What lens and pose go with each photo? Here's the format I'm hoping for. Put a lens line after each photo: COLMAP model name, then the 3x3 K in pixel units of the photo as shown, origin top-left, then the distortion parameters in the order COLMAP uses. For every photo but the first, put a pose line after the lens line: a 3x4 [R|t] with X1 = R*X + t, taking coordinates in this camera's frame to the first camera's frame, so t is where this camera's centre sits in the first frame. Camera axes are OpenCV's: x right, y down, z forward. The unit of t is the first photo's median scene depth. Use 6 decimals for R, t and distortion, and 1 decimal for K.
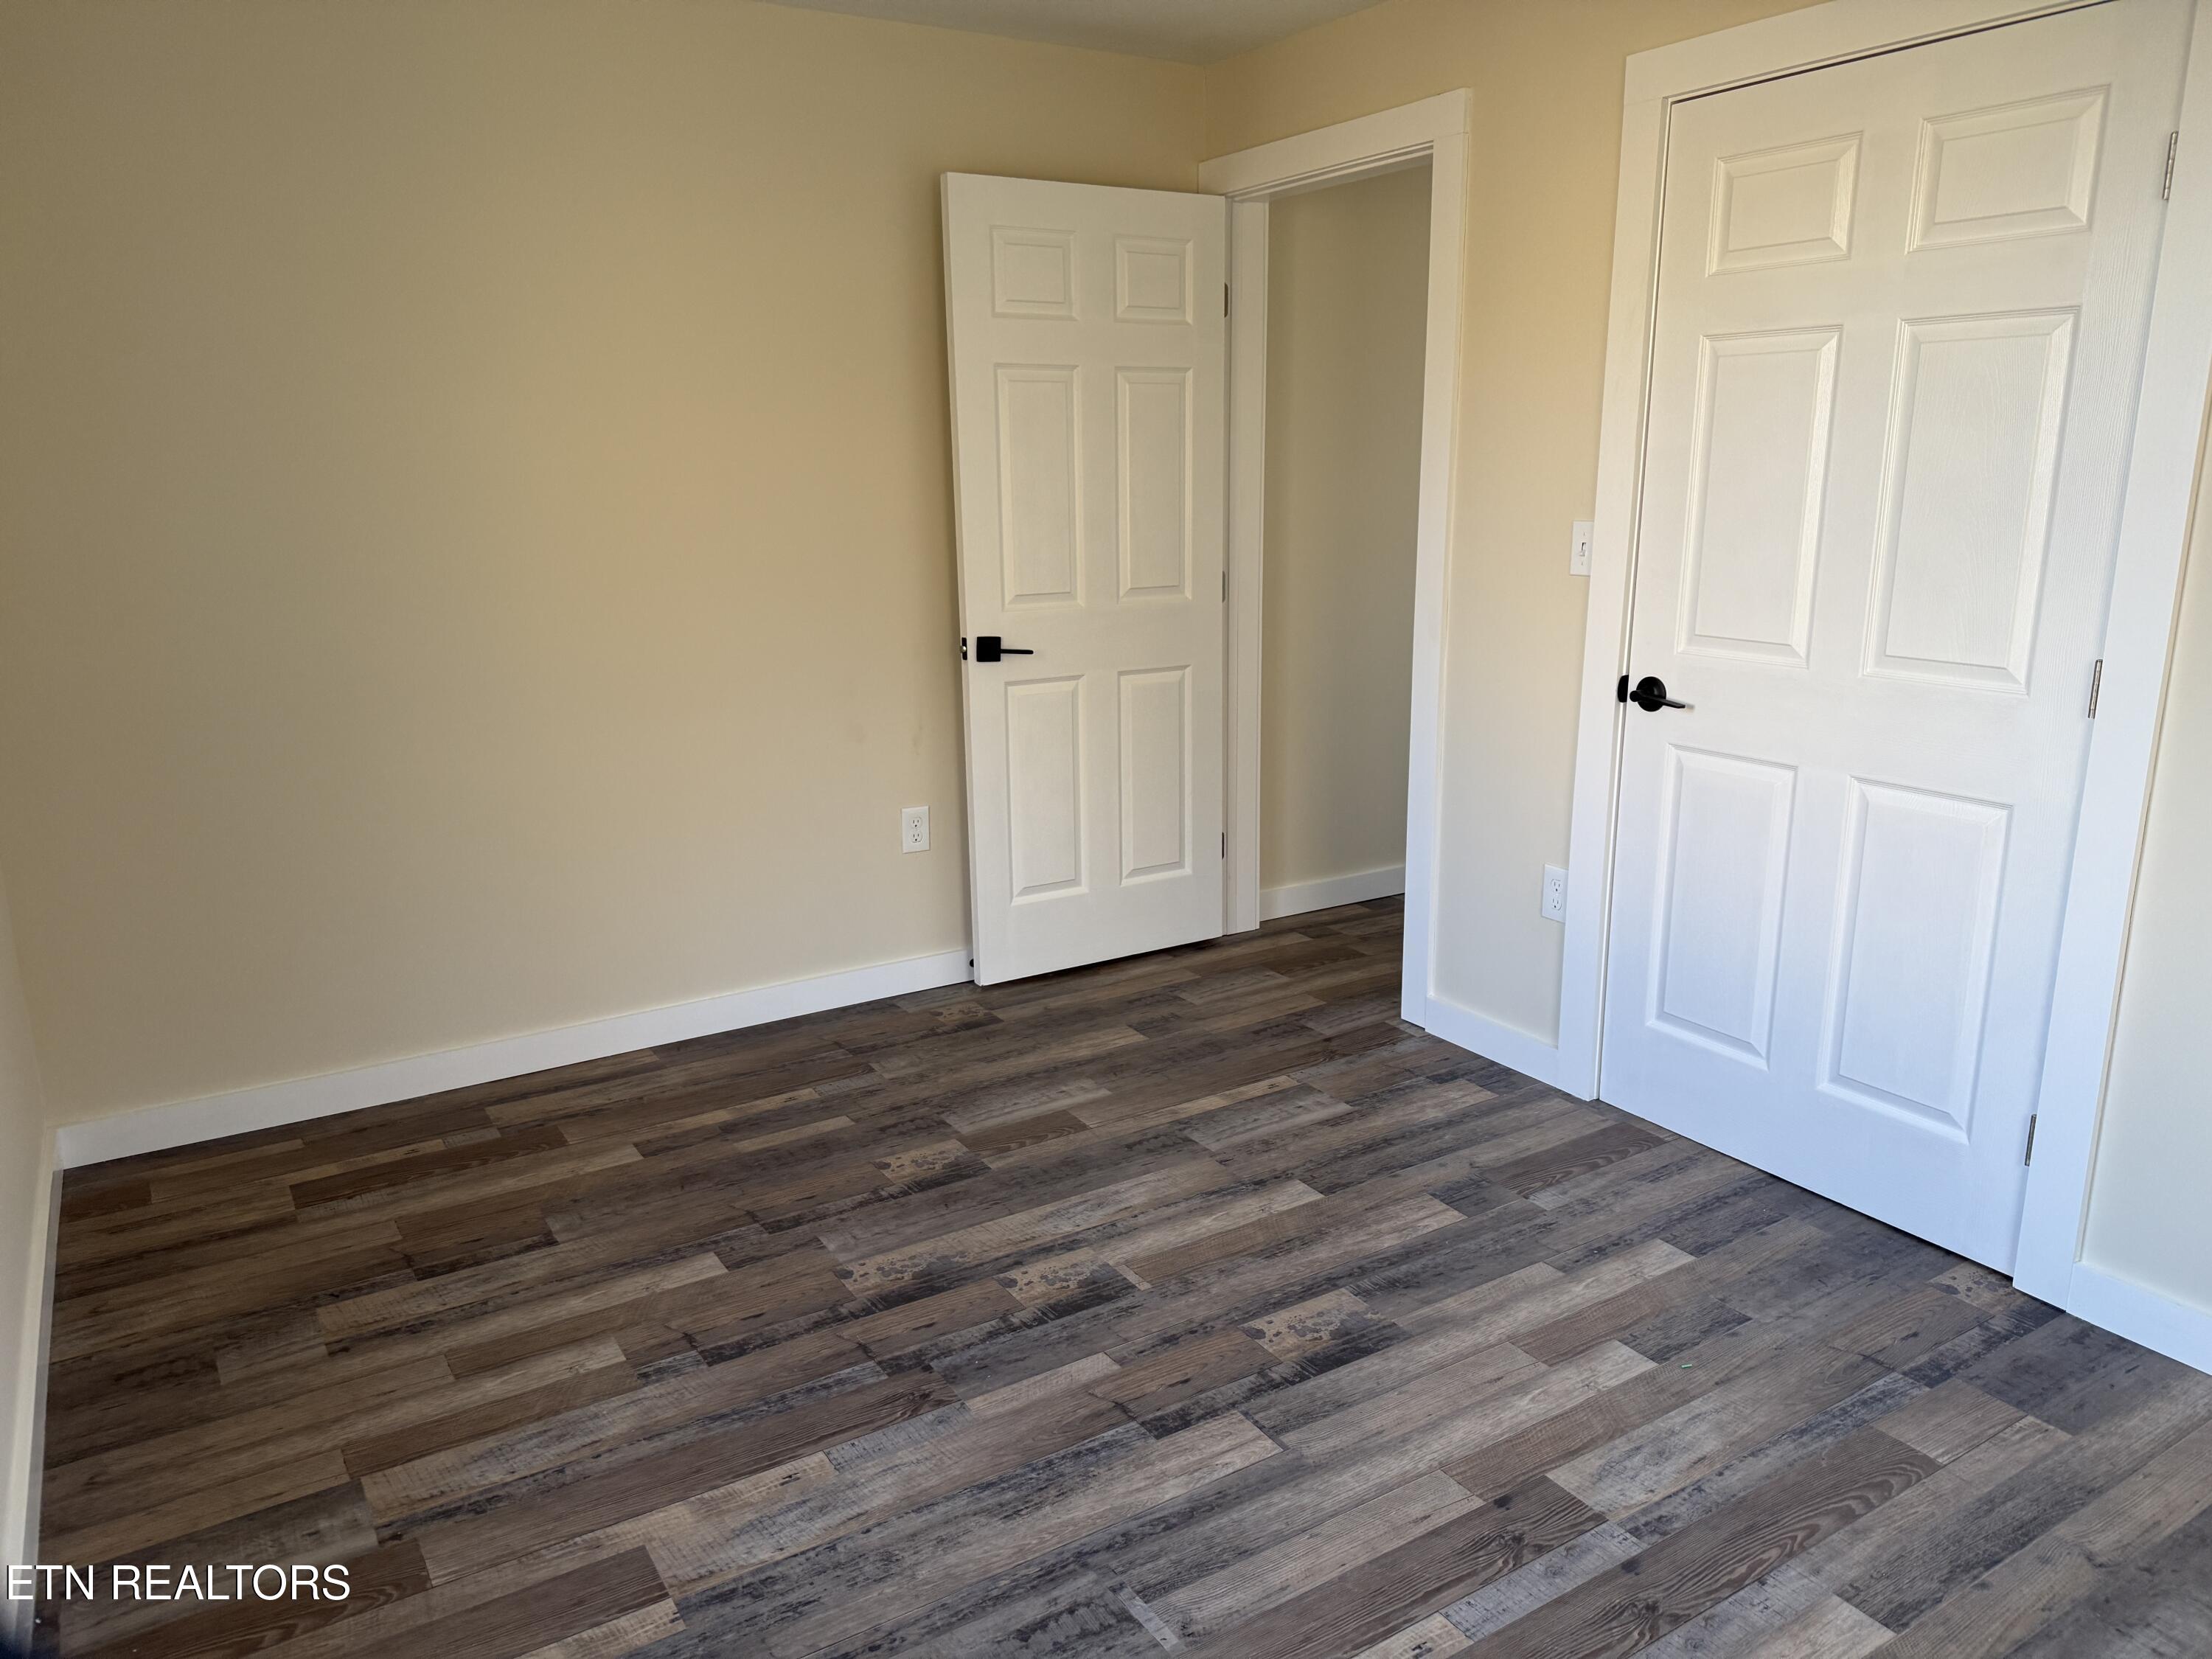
lens RADIAL K [[1548.7, 0, 1120.0], [0, 1548.7, 830.4], [0, 0, 1]] dist [0.054913, -0.070359]
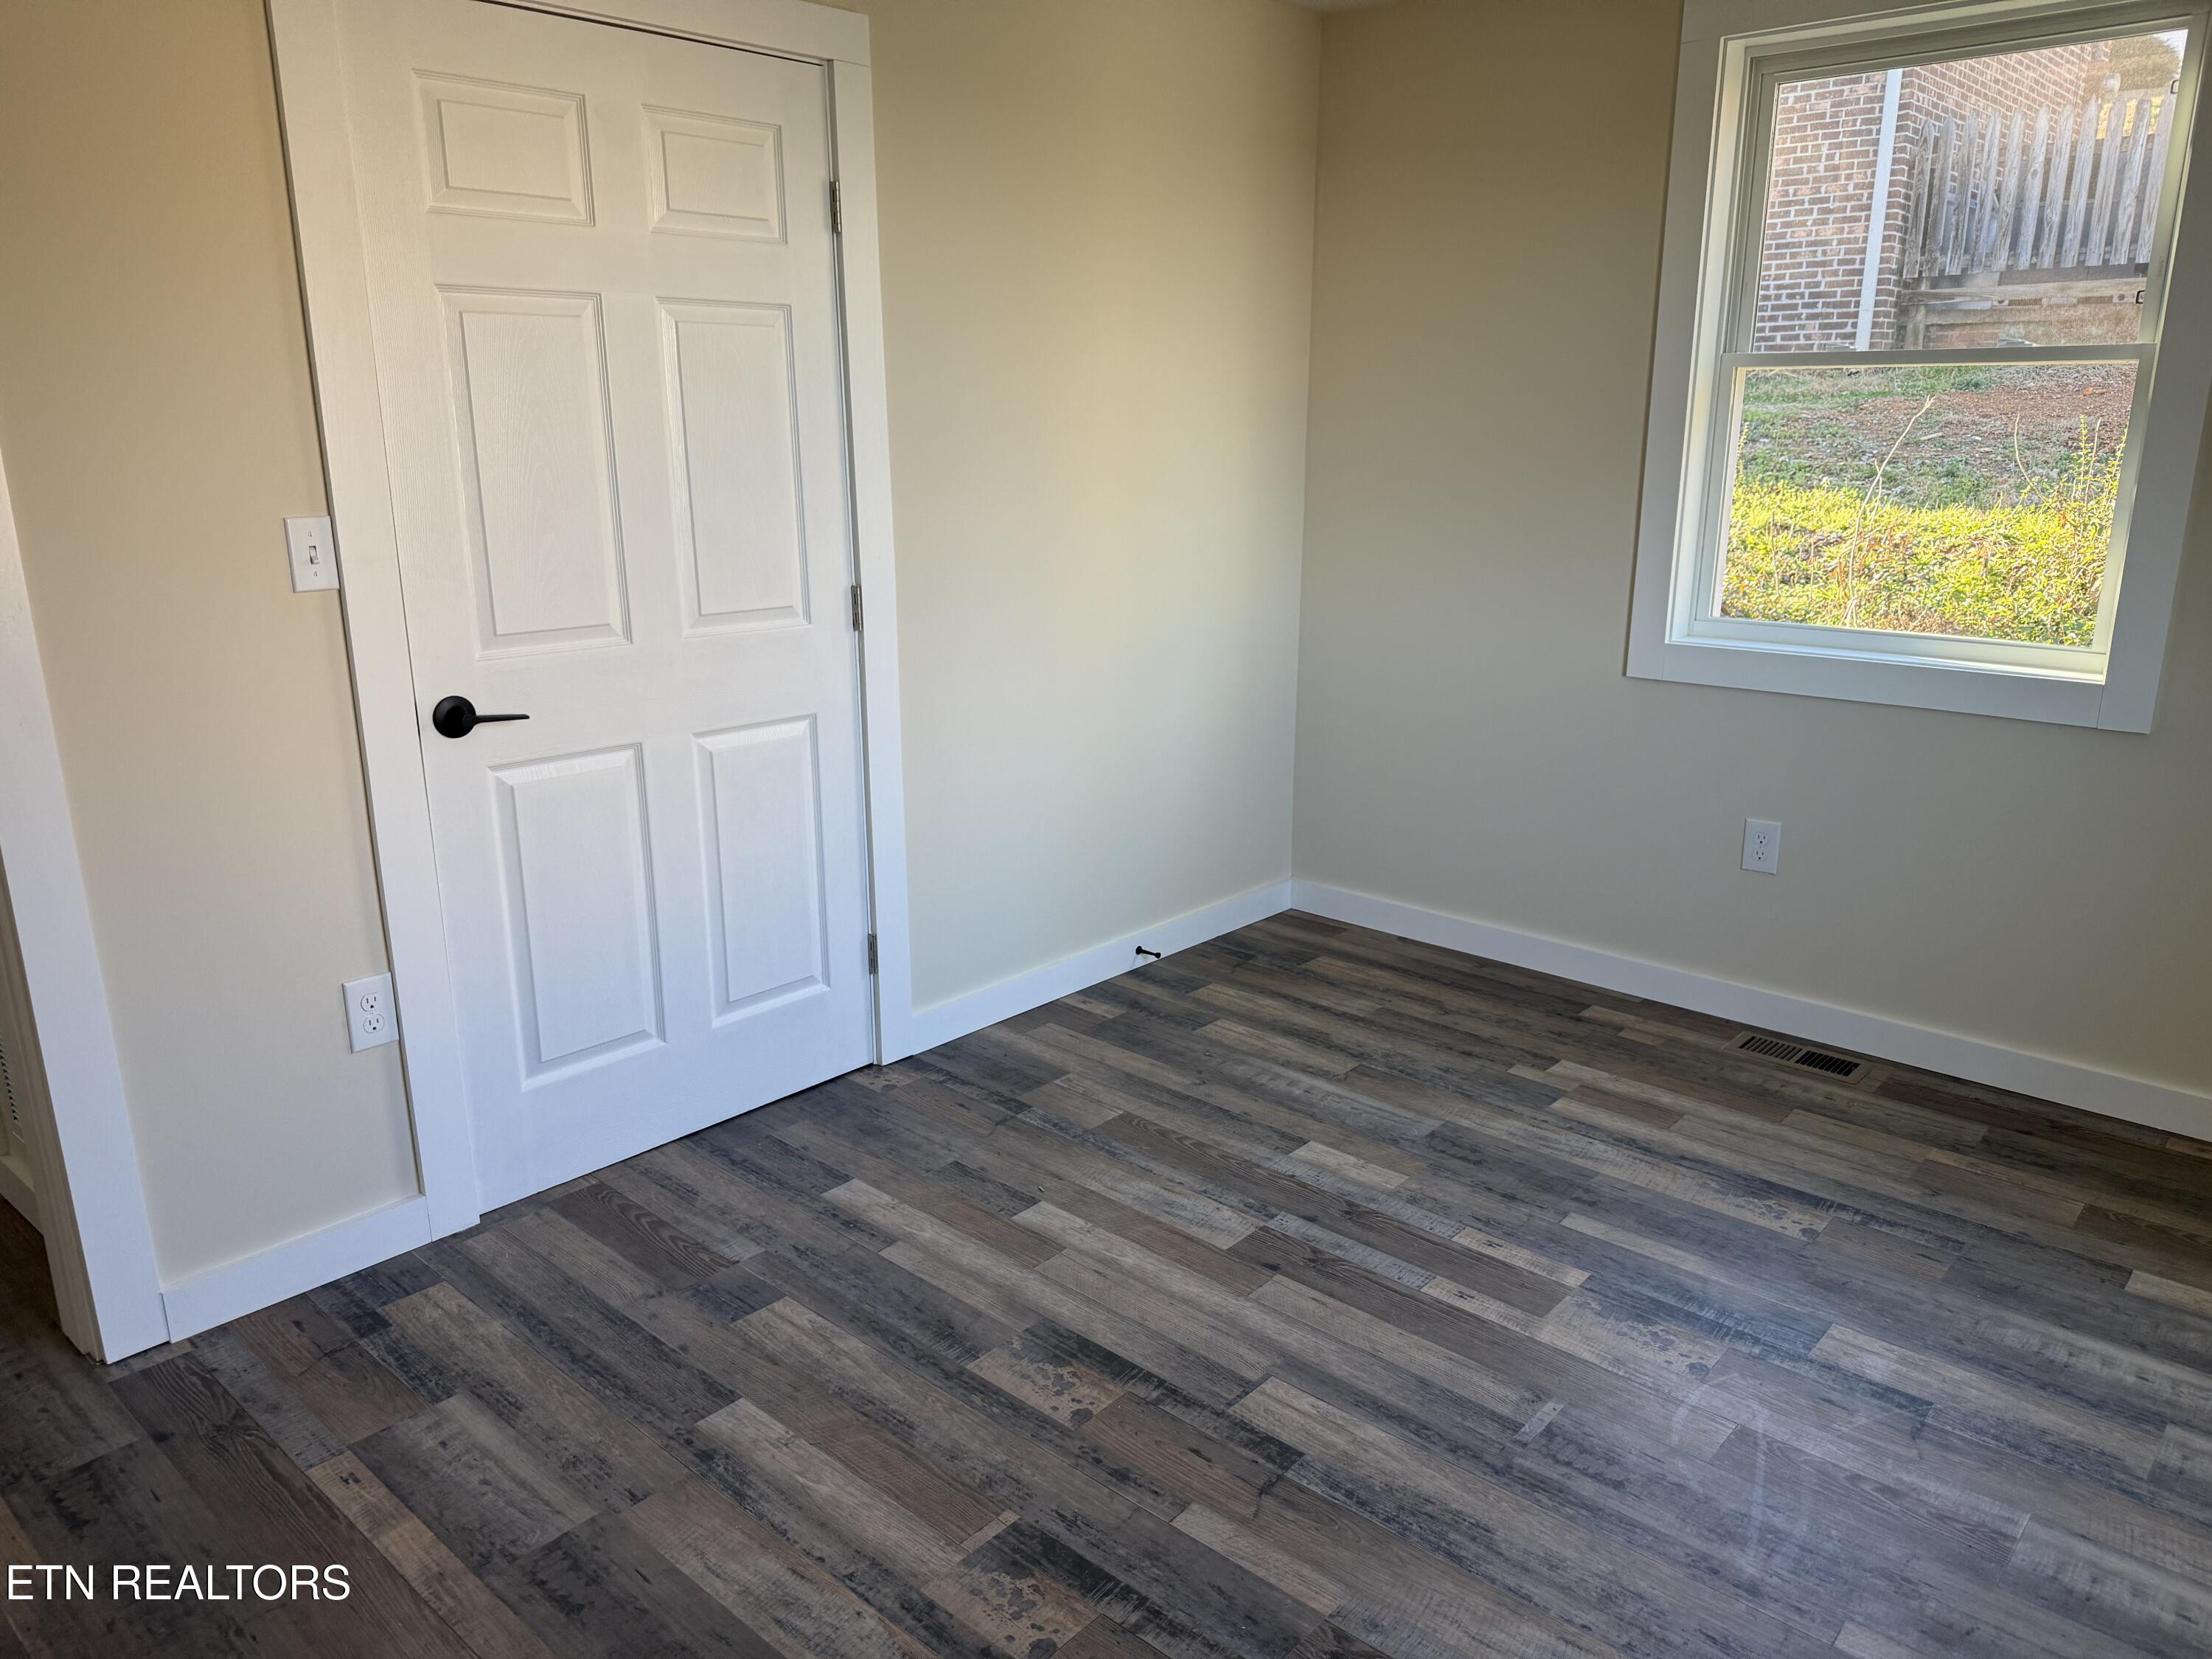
lens RADIAL K [[1548.7, 0, 1085.9], [0, 1548.7, 838.7], [0, 0, 1]] dist [0.054913, -0.070359]
pose [[-0.270878, -0.248179, 0.930071, -0.634420], [0.225121, 0.923068, 0.311875, -0.249786], [-0.935920, 0.293858, -0.194169, 1.025855]]
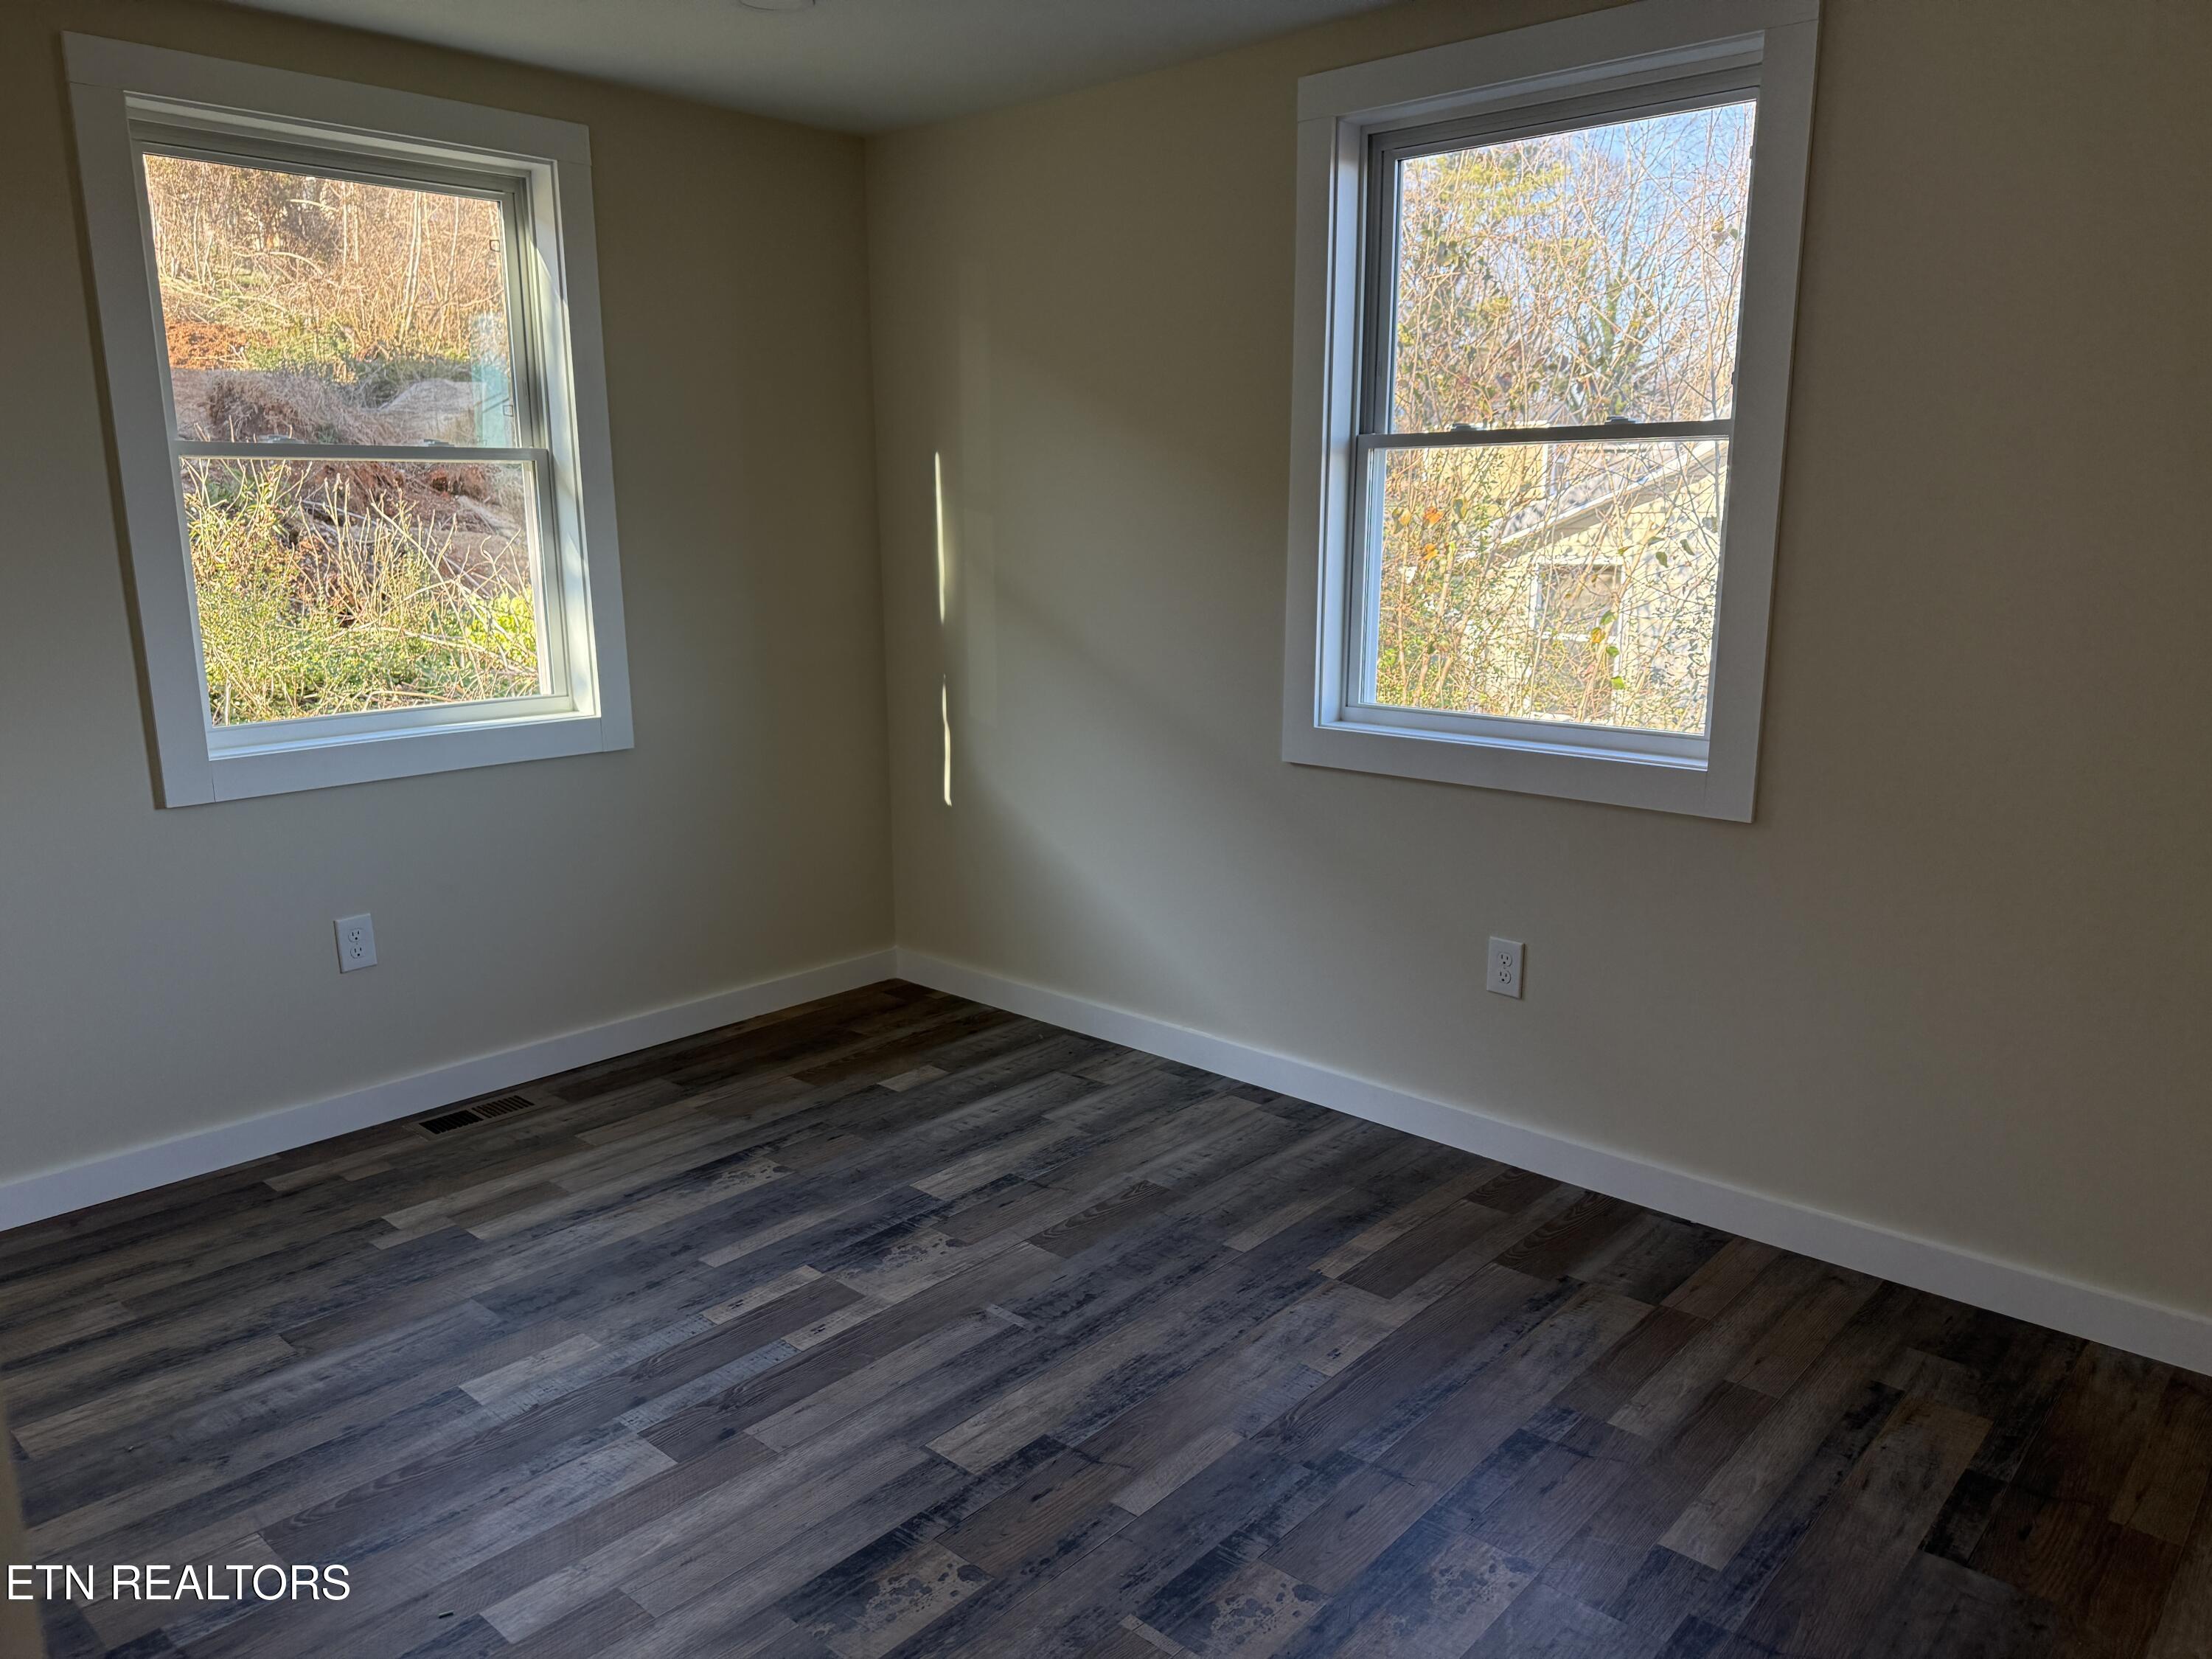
lens RADIAL K [[1548.7, 0, 1124.6], [0, 1548.7, 819.5], [0, 0, 1]] dist [0.054913, -0.070359]
pose [[-0.961624, 0.068535, -0.265673, 0.190942], [-0.049409, 0.909213, 0.413389, -0.363179], [0.269885, 0.410651, -0.870935, 1.503393]]
